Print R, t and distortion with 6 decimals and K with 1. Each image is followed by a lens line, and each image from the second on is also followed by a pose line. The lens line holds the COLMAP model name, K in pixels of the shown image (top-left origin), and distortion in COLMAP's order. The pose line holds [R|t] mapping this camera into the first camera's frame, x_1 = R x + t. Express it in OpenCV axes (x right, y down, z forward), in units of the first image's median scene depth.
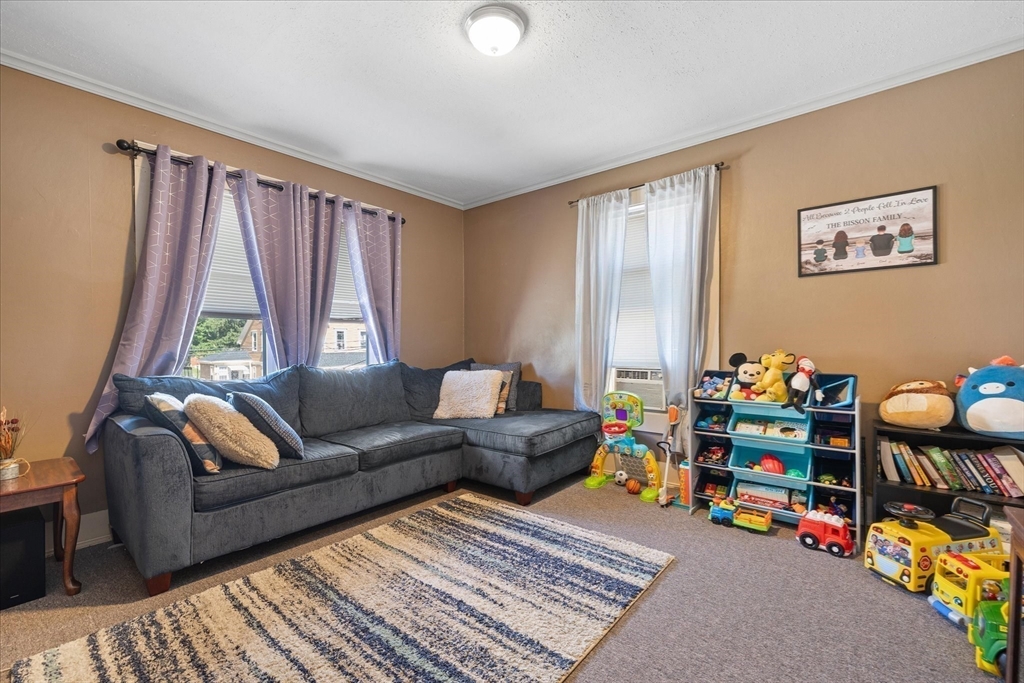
lens RADIAL K [[434.9, 0, 512.4], [0, 434.9, 342.7], [0, 0, 1]] dist [-0.002884, 0.000071]
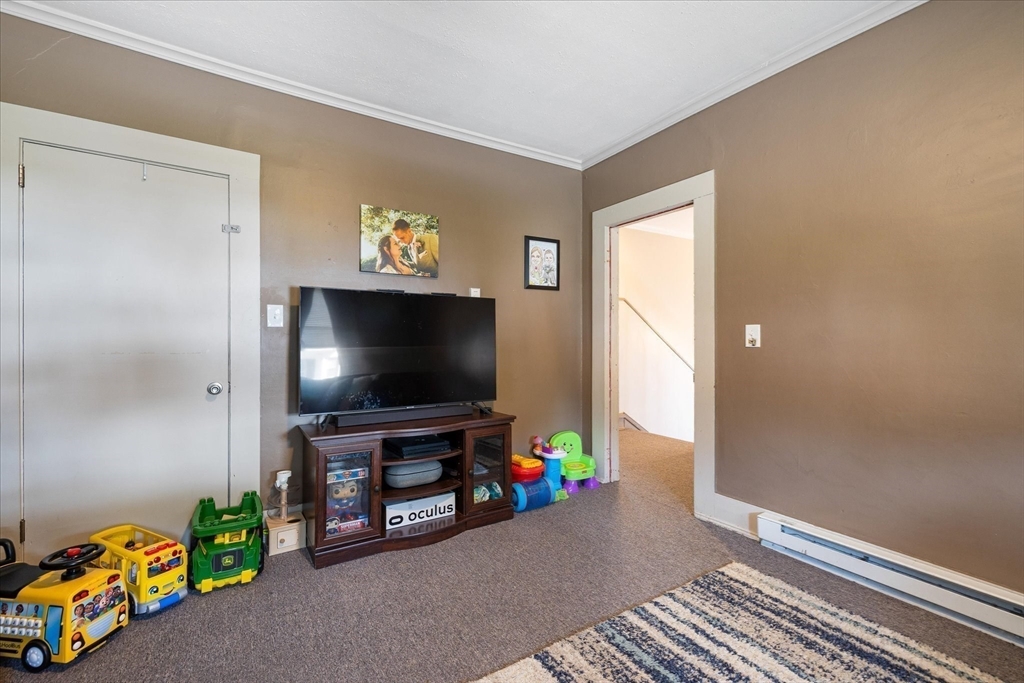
lens RADIAL K [[434.9, 0, 510.7], [0, 434.9, 341.3], [0, 0, 1]] dist [-0.002884, 0.000071]
pose [[-0.952216, 0.006226, 0.305361, -0.109135], [0.007609, 0.999965, 0.003339, -0.003902], [-0.305330, 0.005503, -0.952231, 1.746110]]
